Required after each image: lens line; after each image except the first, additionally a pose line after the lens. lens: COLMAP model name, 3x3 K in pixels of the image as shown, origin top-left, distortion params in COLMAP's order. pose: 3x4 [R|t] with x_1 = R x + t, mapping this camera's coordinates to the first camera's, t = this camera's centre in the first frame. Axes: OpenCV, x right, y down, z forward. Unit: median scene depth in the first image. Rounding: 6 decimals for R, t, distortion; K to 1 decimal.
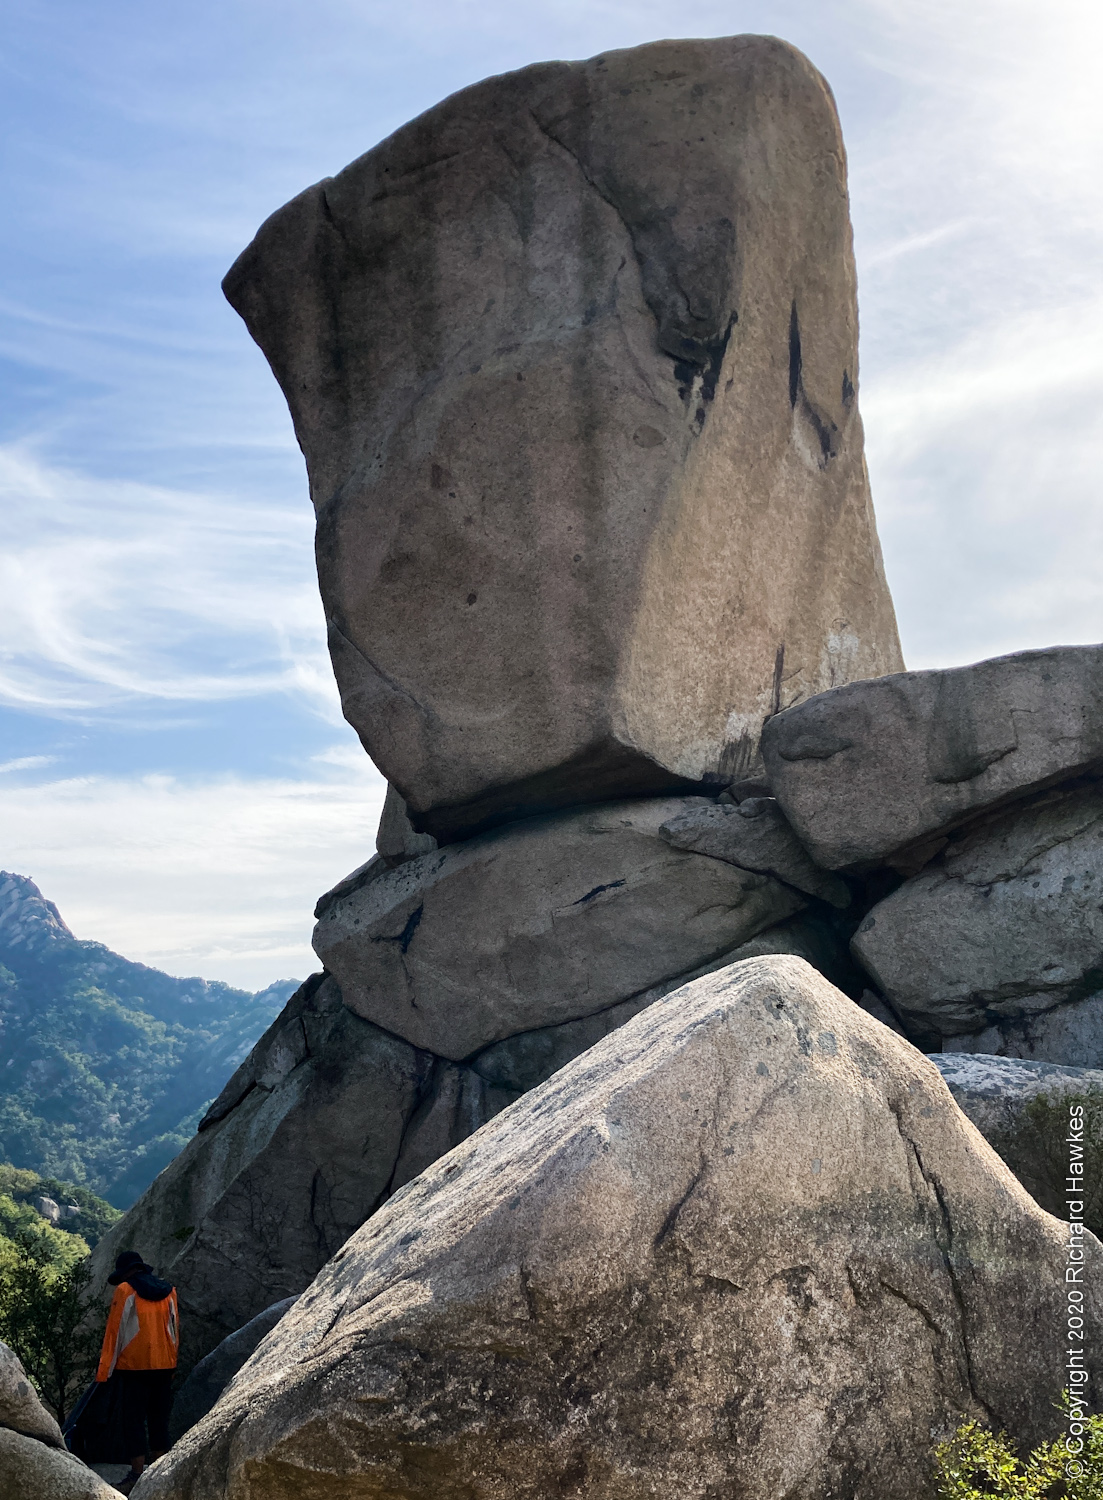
lens RADIAL K [[1510.0, 0, 401.3], [0, 1510.0, 900.4], [0, 0, 1]] dist [0.021232, 0.000000]
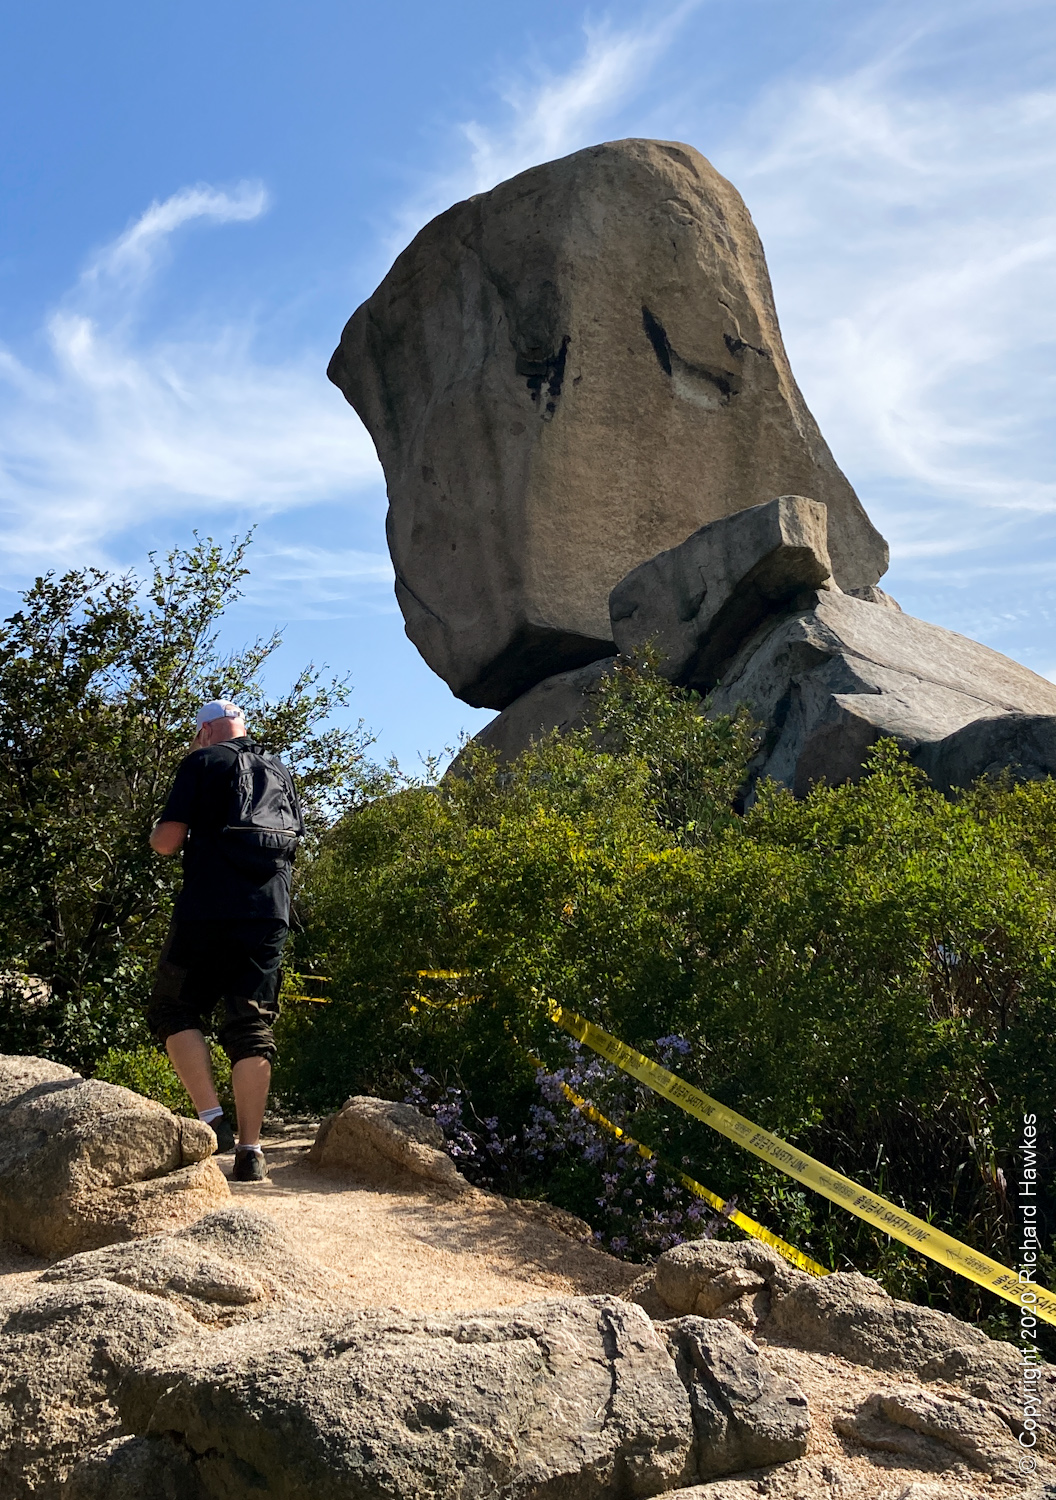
lens RADIAL K [[1814.4, 0, 487.0], [0, 1814.4, 640.6], [0, 0, 1]] dist [0.096410, 0.000000]
pose [[0.900404, -0.150806, -0.408080, 0.800119], [0.091900, 0.982763, -0.160408, 0.184476], [0.425237, 0.106930, 0.898743, -0.599860]]
